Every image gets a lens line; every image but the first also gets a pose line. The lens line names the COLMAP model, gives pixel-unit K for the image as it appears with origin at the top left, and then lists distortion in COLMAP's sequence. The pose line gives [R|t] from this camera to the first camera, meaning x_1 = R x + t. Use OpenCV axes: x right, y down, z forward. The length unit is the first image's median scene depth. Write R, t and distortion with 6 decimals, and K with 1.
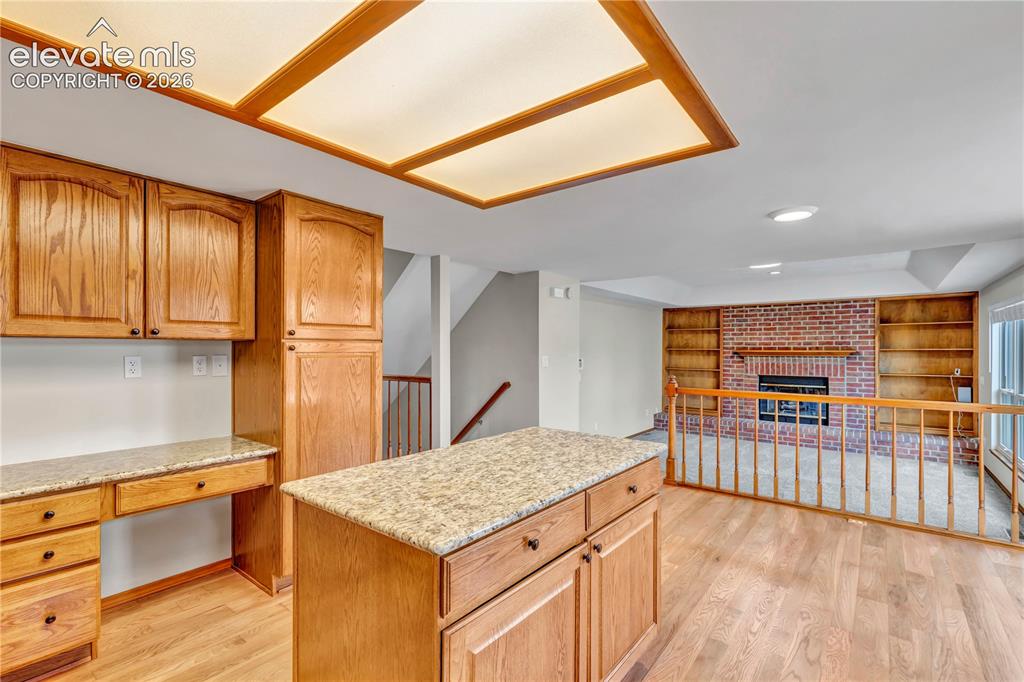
lens RADIAL K [[466.9, 0, 514.2], [0, 466.9, 345.9], [0, 0, 1]] dist [0.007035, -0.000101]
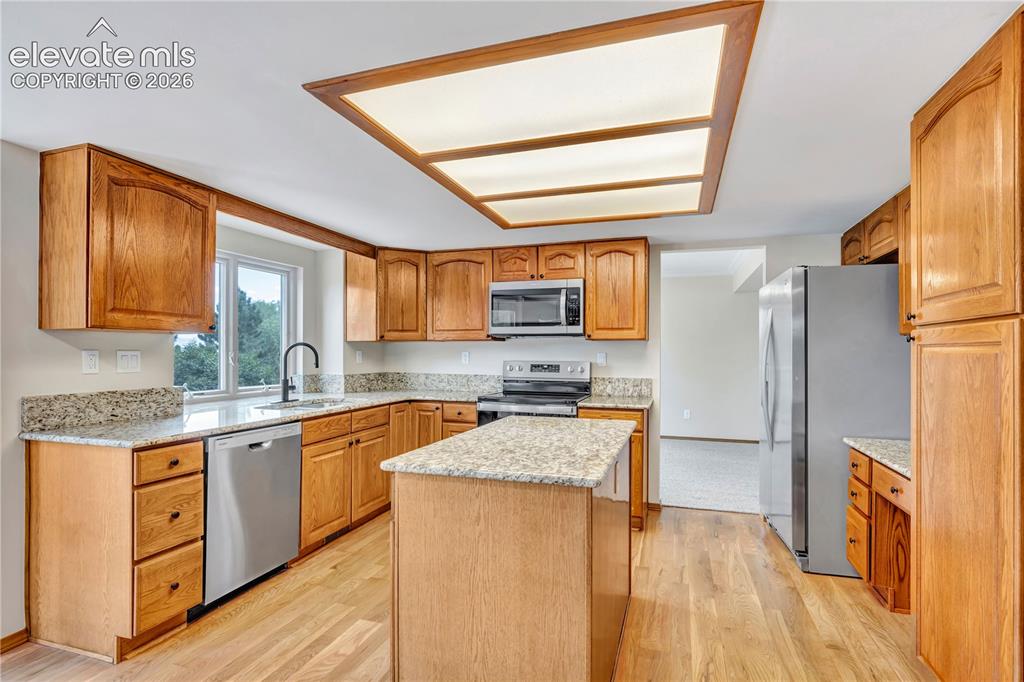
lens RADIAL K [[498.5, 0, 512.4], [0, 498.5, 352.6], [0, 0, 1]] dist [-0.002466, 0.000695]
pose [[-0.942301, -0.006183, -0.334709, 0.101366], [-0.003908, 0.999964, -0.007469, 0.009269], [0.334743, -0.005730, -0.942292, 0.456962]]
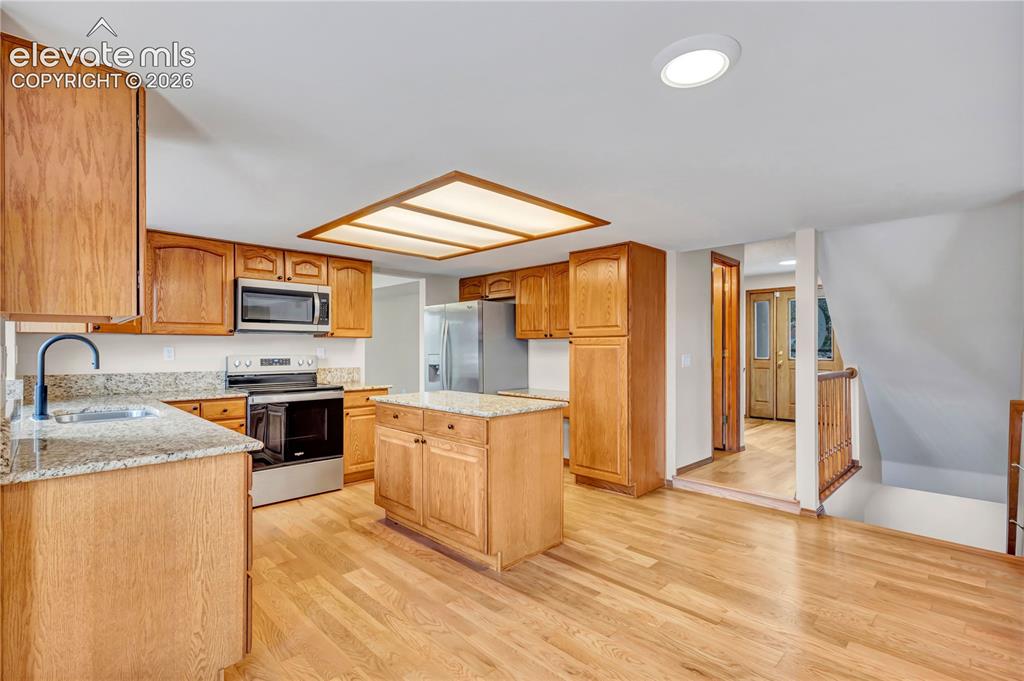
lens RADIAL K [[466.9, 0, 515.6], [0, 466.9, 348.9], [0, 0, 1]] dist [0.007035, -0.000101]
pose [[-0.131848, -0.001953, -0.991268, 0.393543], [0.005004, 0.999984, -0.002635, 0.009507], [0.991257, -0.005308, -0.131836, 0.311474]]
